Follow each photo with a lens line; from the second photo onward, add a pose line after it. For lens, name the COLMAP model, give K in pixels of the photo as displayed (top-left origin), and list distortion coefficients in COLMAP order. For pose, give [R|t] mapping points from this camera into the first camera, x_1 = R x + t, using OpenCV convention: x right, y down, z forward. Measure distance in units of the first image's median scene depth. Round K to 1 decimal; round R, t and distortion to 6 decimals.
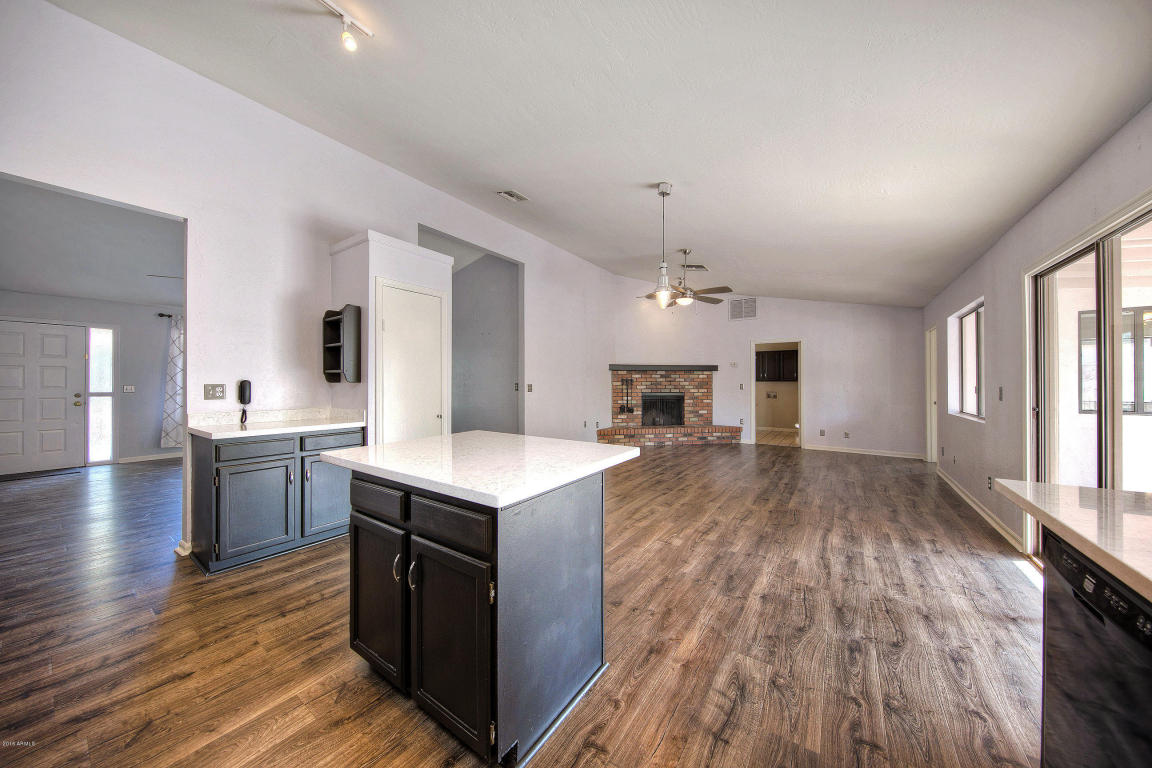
lens RADIAL K [[378.0, 0, 578.6], [0, 378.0, 381.0], [0, 0, 1]] dist [-0.001887, -0.000027]
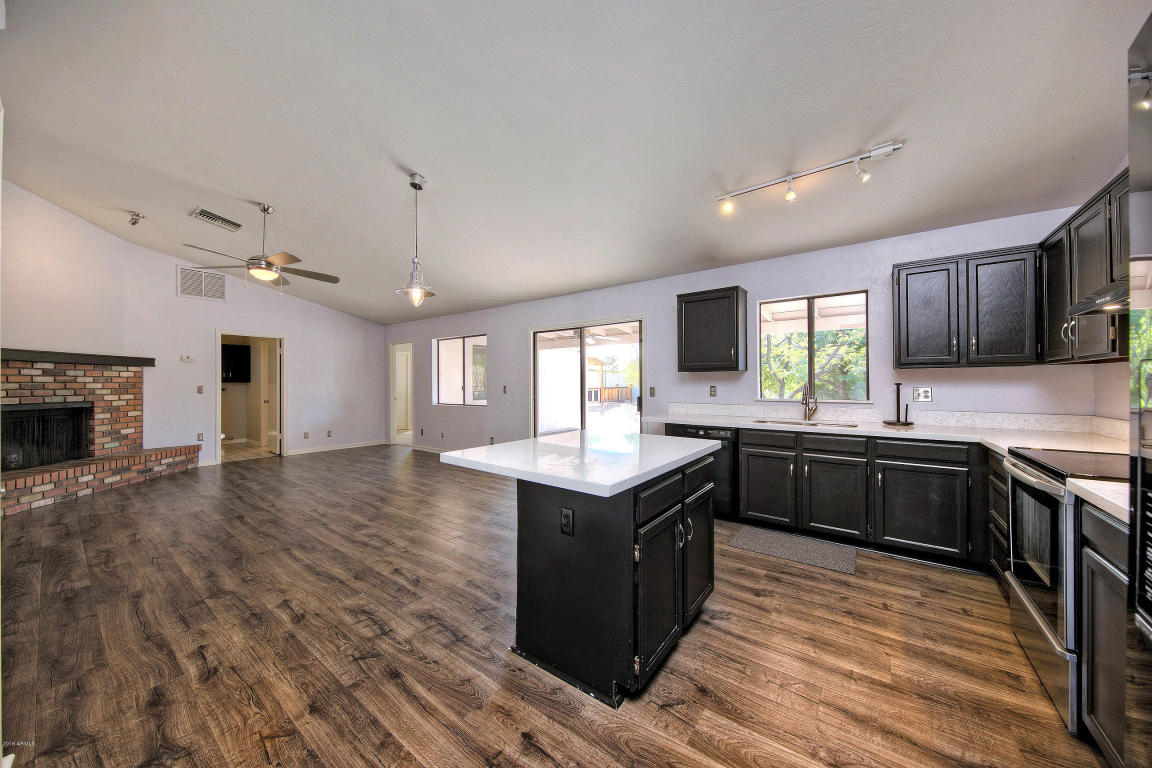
lens RADIAL K [[392.0, 0, 585.2], [0, 392.0, 379.3], [0, 0, 1]] dist [-0.002730, -0.000630]
pose [[0.013069, 0.009968, 0.999865, -0.494484], [-0.002391, 0.999948, -0.009938, 0.000484], [-0.999912, -0.002261, 0.013092, 0.368120]]
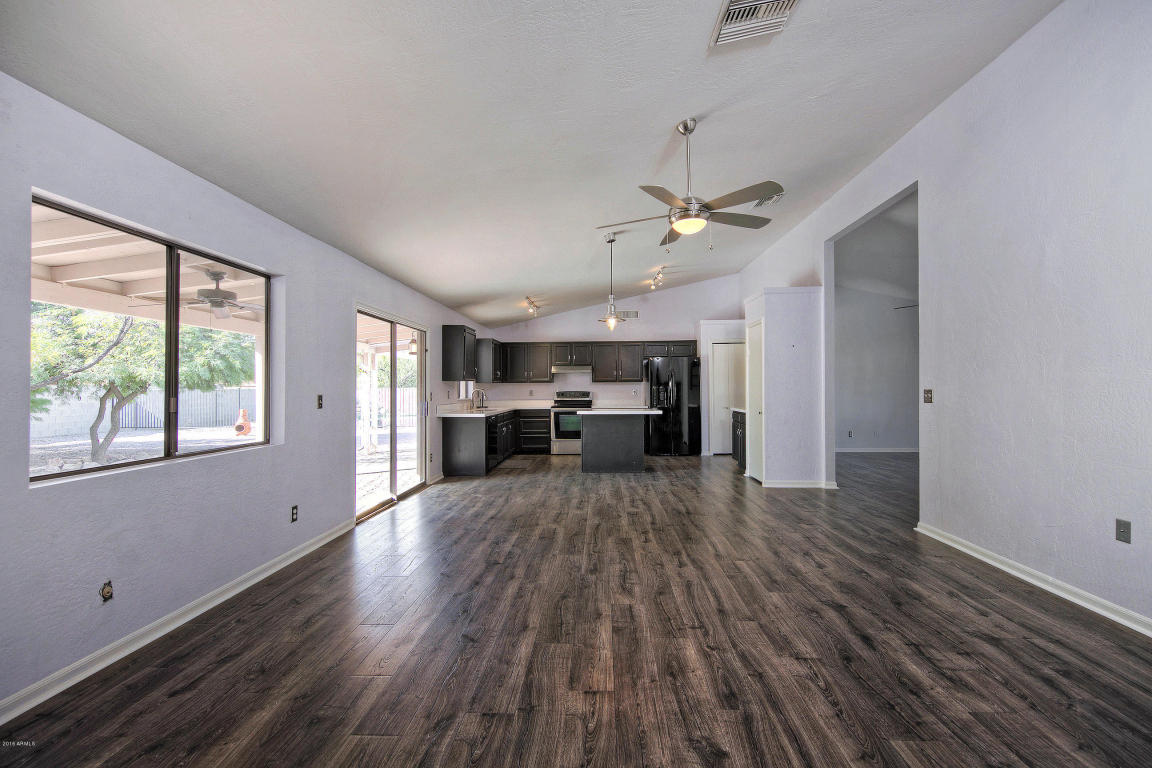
lens RADIAL K [[459.4, 0, 573.6], [0, 459.4, 389.4], [0, 0, 1]] dist [0.001058, 0.000017]
pose [[-0.851991, 0.005486, -0.523527, 0.746892], [0.008681, 0.999956, -0.003649, 0.008082], [0.523484, -0.007654, -0.852001, 1.470175]]
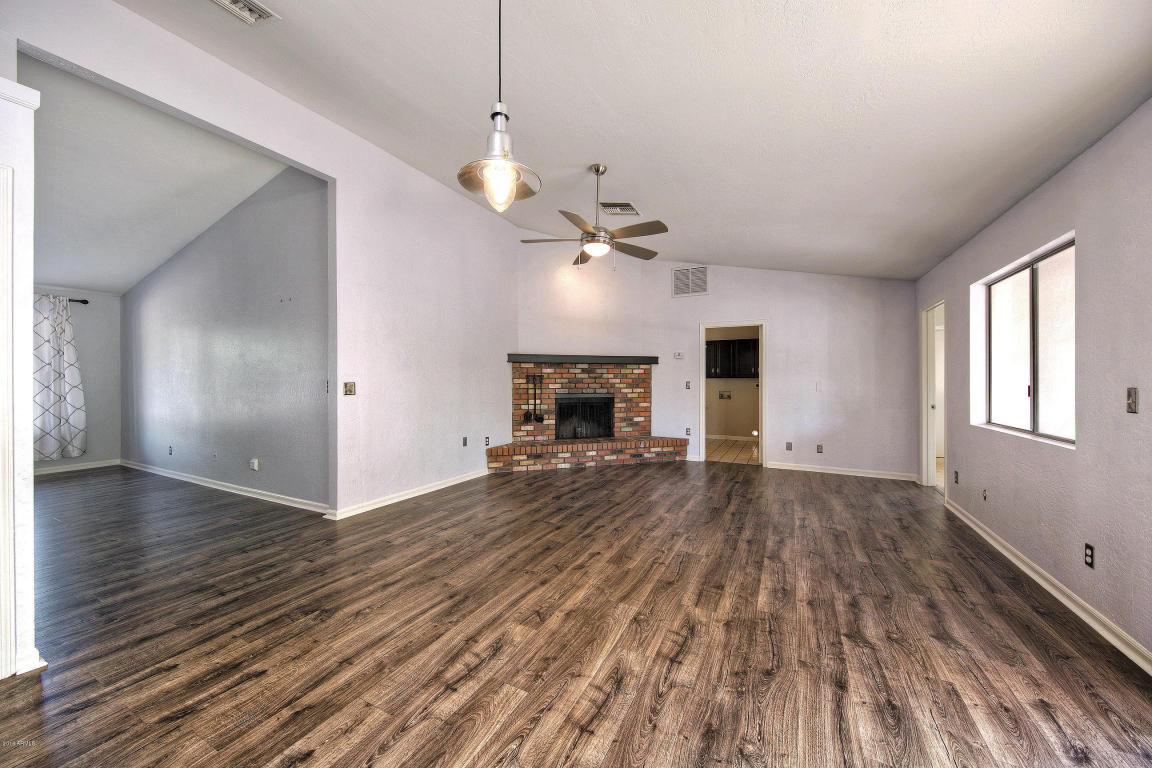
lens RADIAL K [[413.6, 0, 583.0], [0, 413.6, 381.2], [0, 0, 1]] dist [0.003394, -0.001156]
pose [[0.989632, -0.000568, 0.143623, 0.164018], [-0.000523, 0.999971, 0.007560, 0.001267], [-0.143623, -0.007556, 0.989604, 0.333343]]
